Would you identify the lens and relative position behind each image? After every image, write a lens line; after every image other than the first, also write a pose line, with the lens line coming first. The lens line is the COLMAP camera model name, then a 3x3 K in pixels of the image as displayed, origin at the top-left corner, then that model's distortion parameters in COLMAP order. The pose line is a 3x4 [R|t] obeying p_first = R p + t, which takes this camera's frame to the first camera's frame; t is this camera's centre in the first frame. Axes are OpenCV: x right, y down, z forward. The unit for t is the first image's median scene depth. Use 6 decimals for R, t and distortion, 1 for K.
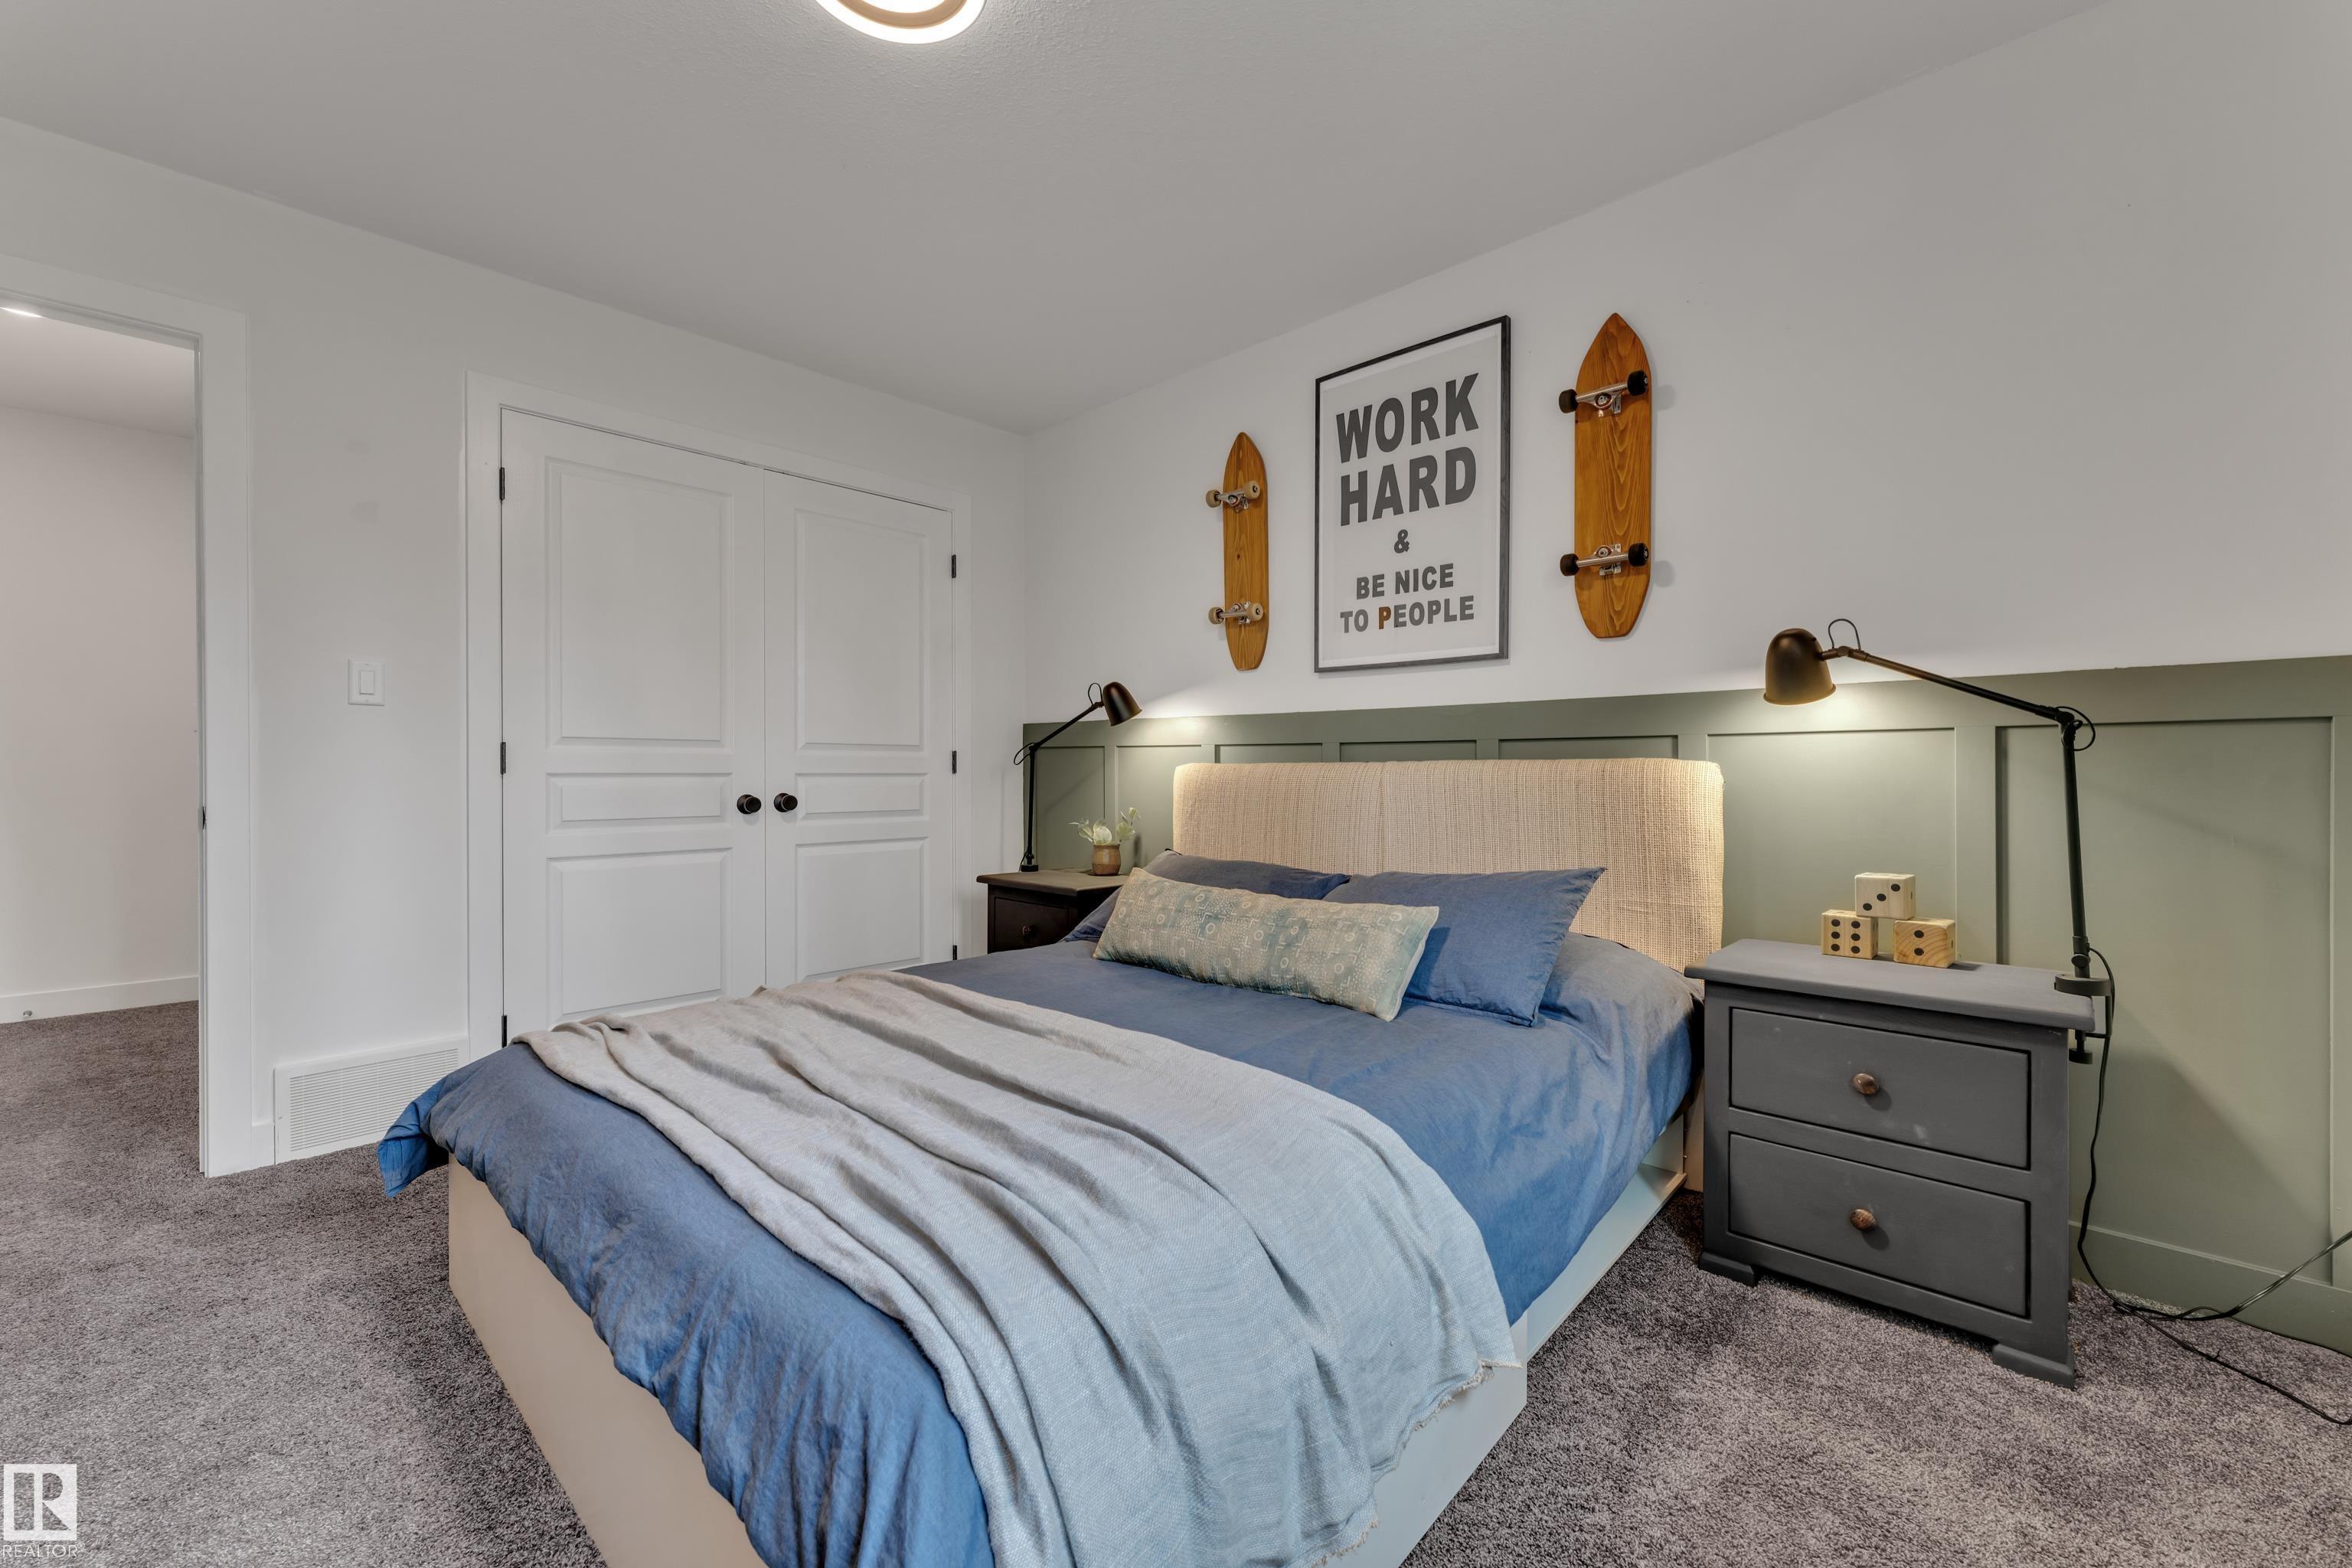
lens RADIAL K [[945.1, 0, 1176.0], [0, 945.1, 784.0], [0, 0, 1]] dist [0.001864, 0.000356]
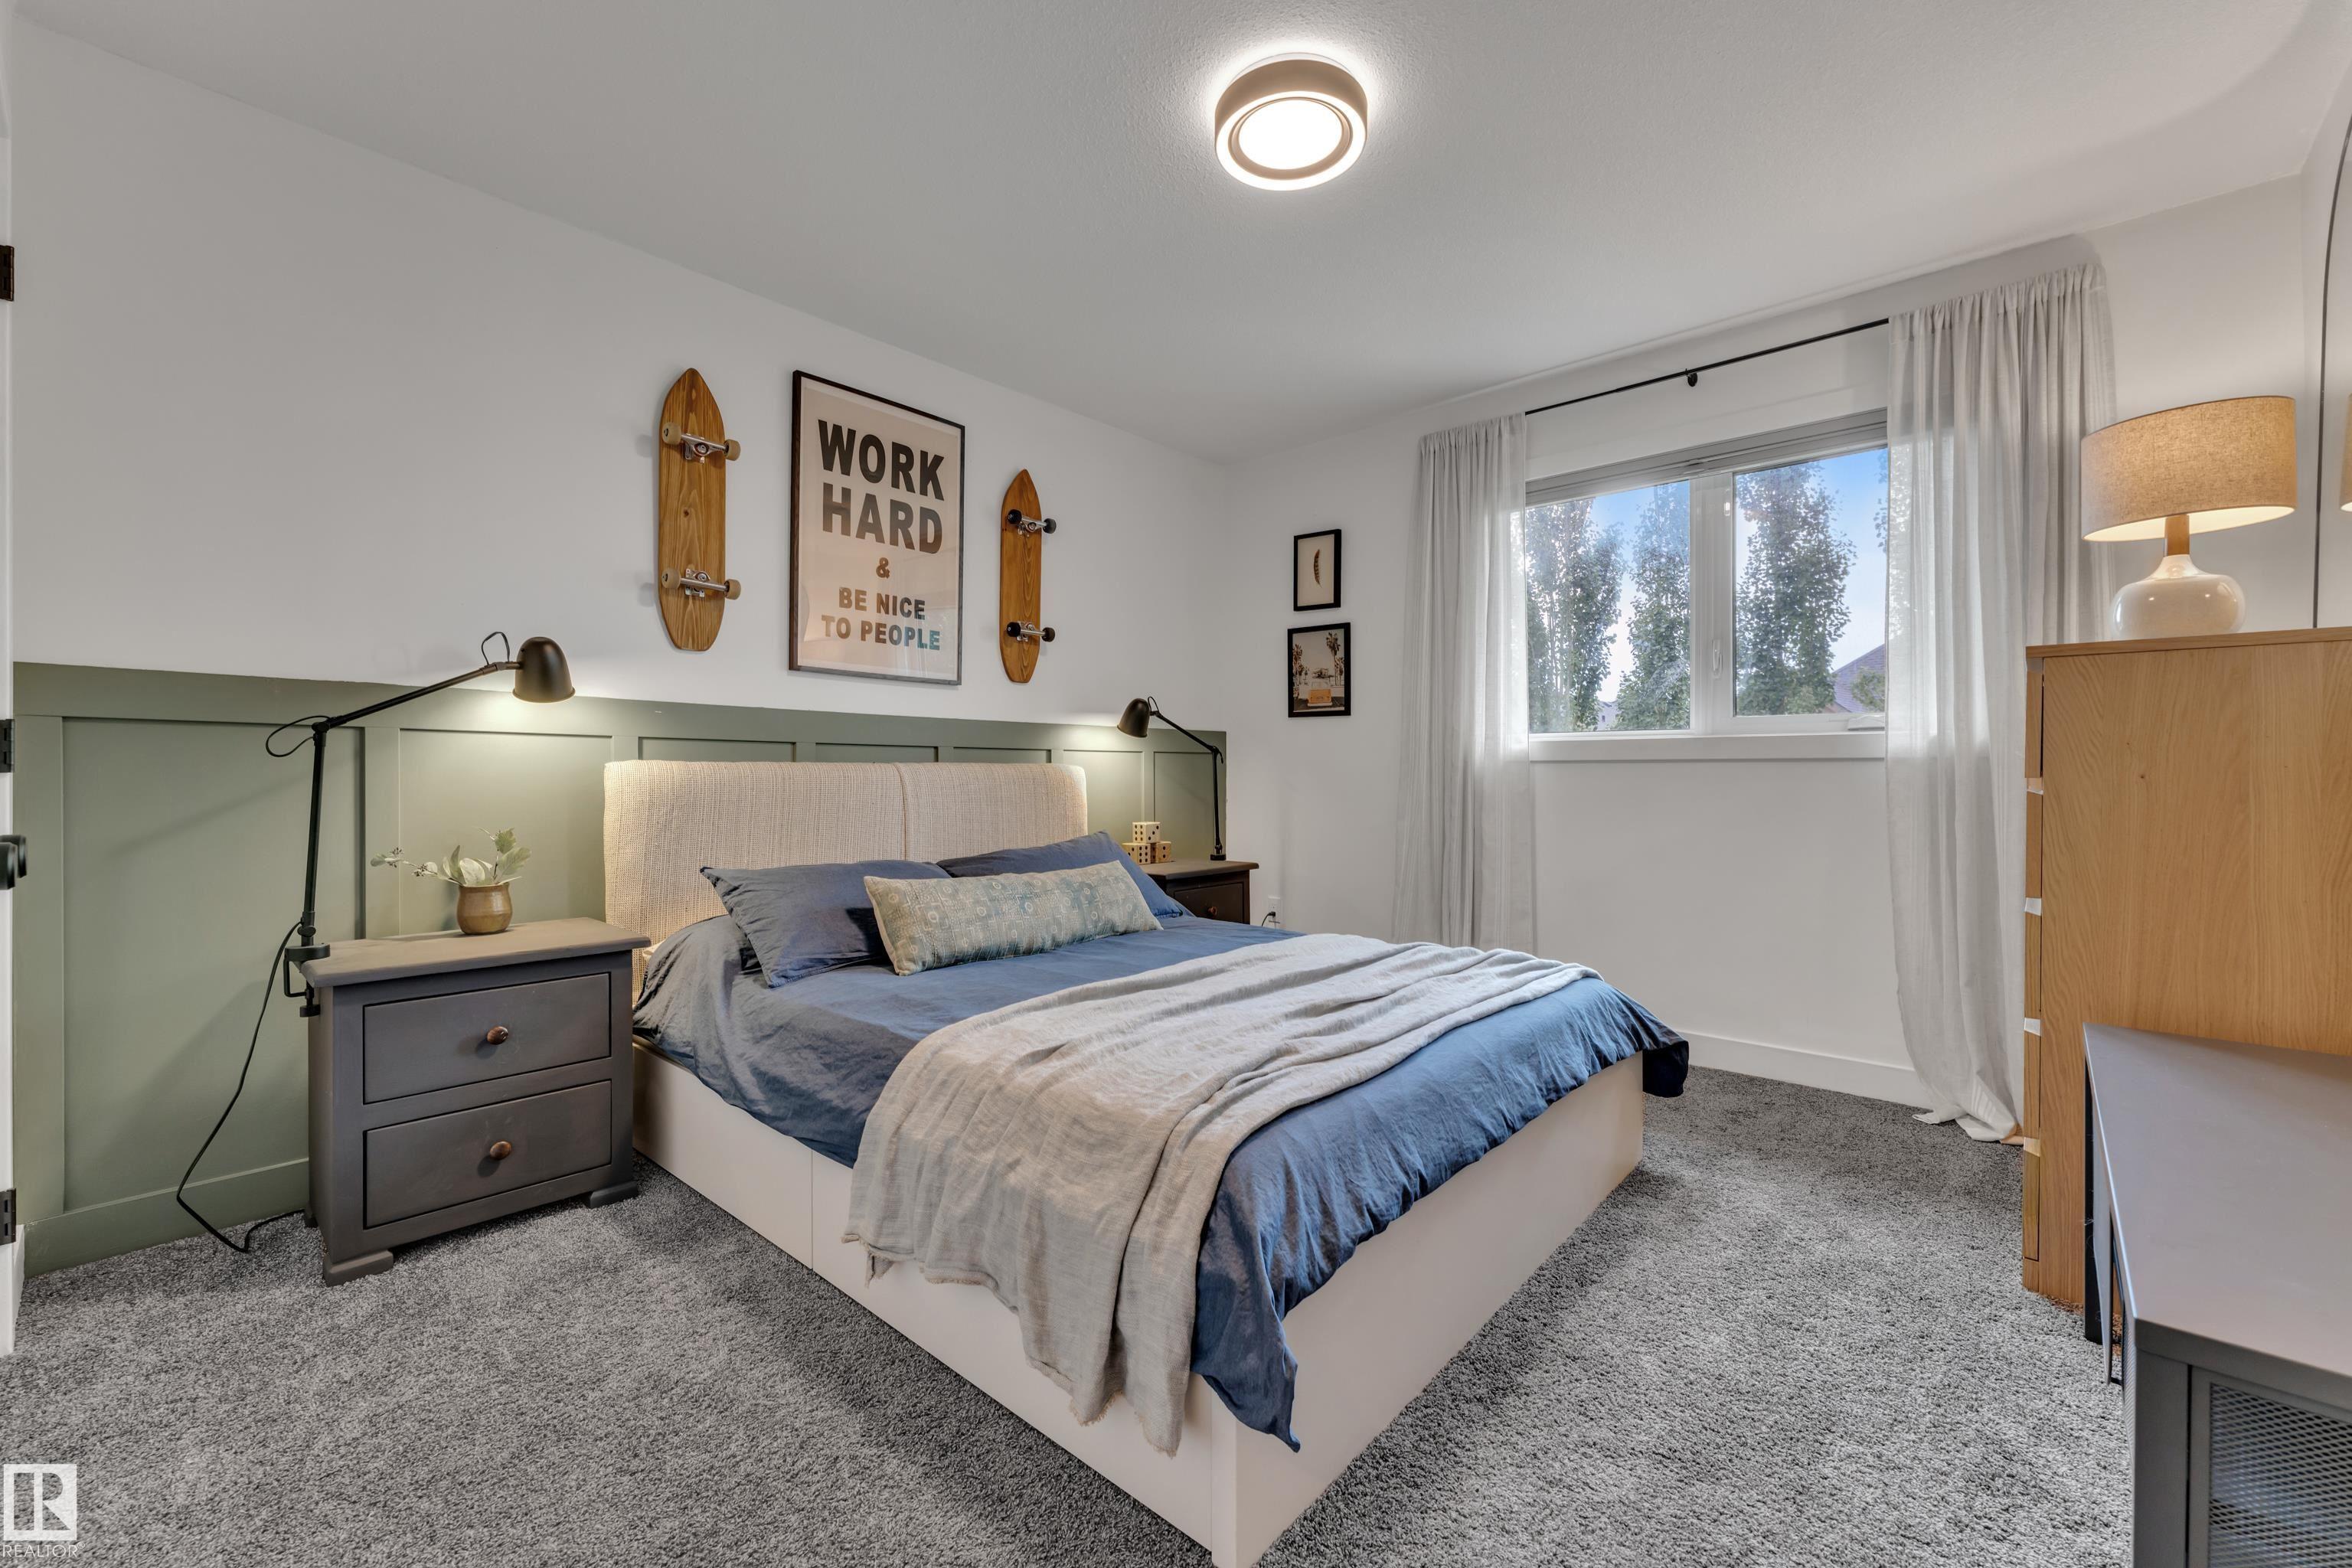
lens RADIAL K [[945.1, 0, 1176.0], [0, 945.1, 784.0], [0, 0, 1]] dist [0.001864, 0.000356]
pose [[-0.015793, -0.011186, 0.999813, -0.895502], [0.010232, 0.999883, 0.011348, -0.007166], [-0.999823, 0.010409, -0.015677, 0.666673]]
